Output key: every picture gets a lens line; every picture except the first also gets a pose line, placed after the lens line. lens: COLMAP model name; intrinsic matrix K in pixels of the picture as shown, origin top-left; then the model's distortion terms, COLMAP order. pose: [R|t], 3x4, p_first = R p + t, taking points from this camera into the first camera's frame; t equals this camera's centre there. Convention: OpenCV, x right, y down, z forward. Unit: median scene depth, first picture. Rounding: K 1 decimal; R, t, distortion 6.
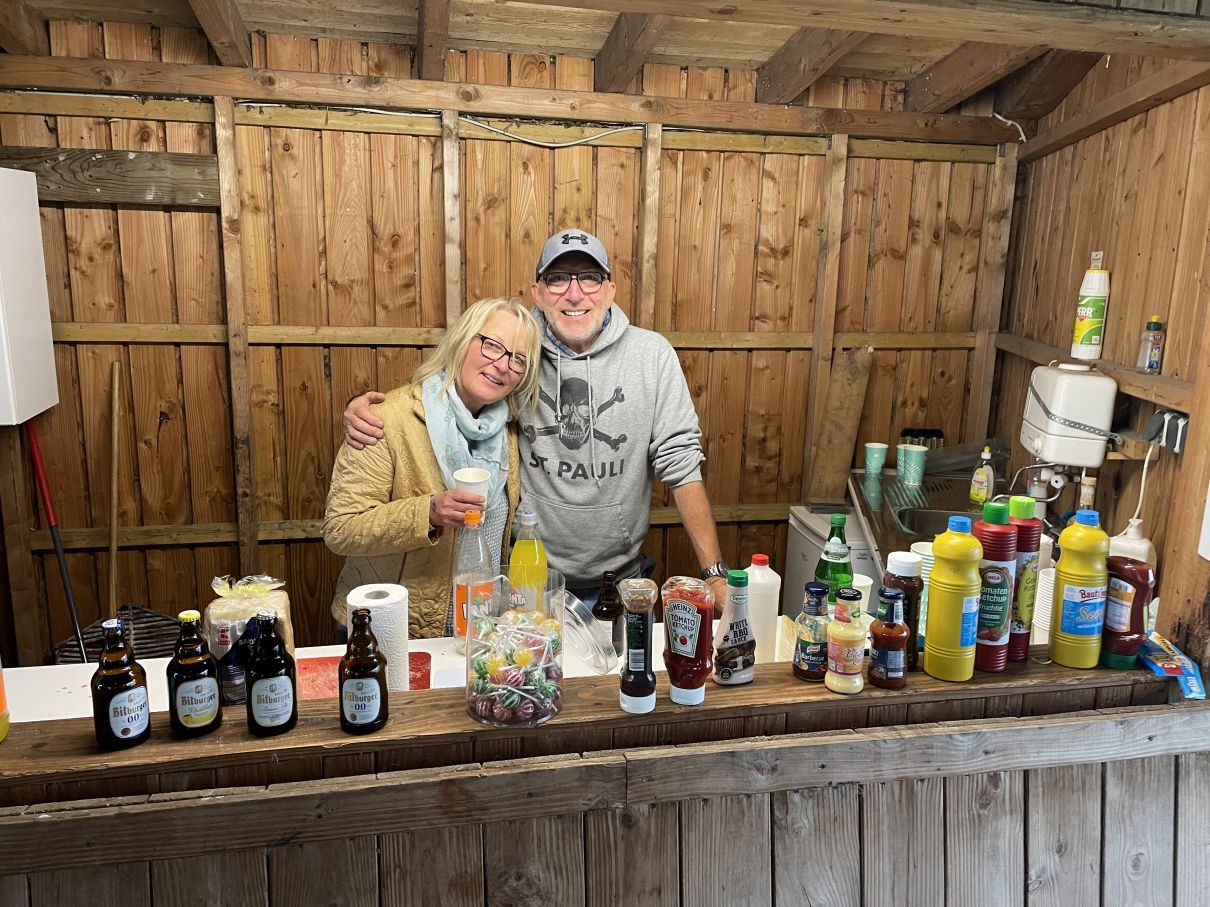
lens RADIAL K [[914.5, 0, 605.3], [0, 914.5, 454.8], [0, 0, 1]] dist [0.048459, -0.010187]
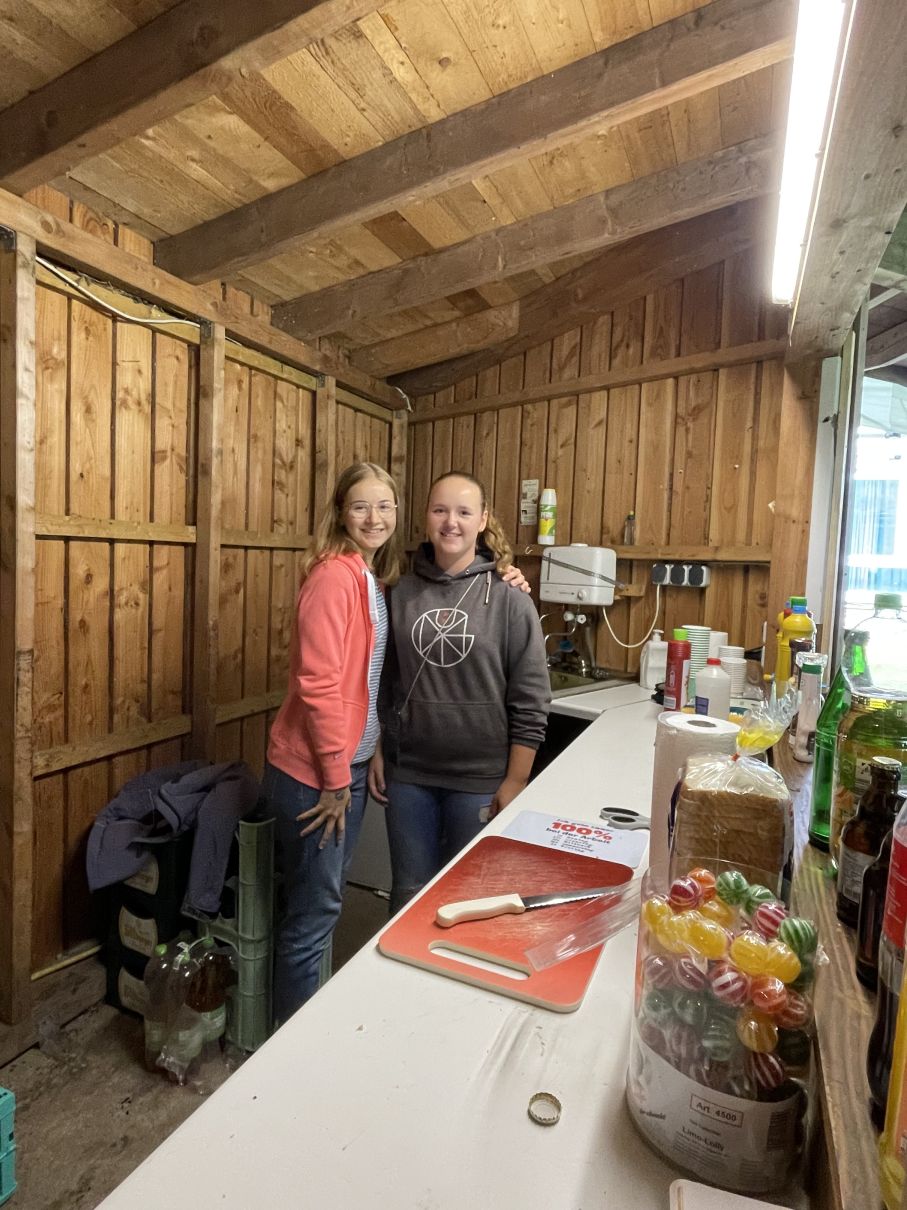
lens RADIAL K [[675.7, 0, 452.2], [0, 675.7, 600.7], [0, 0, 1]] dist [0.000322, 0.000108]
pose [[0.589992, -0.049848, 0.805869, -0.402597], [0.138240, 0.989591, -0.039996, 0.010456], [-0.795487, 0.135000, 0.590741, 0.376053]]
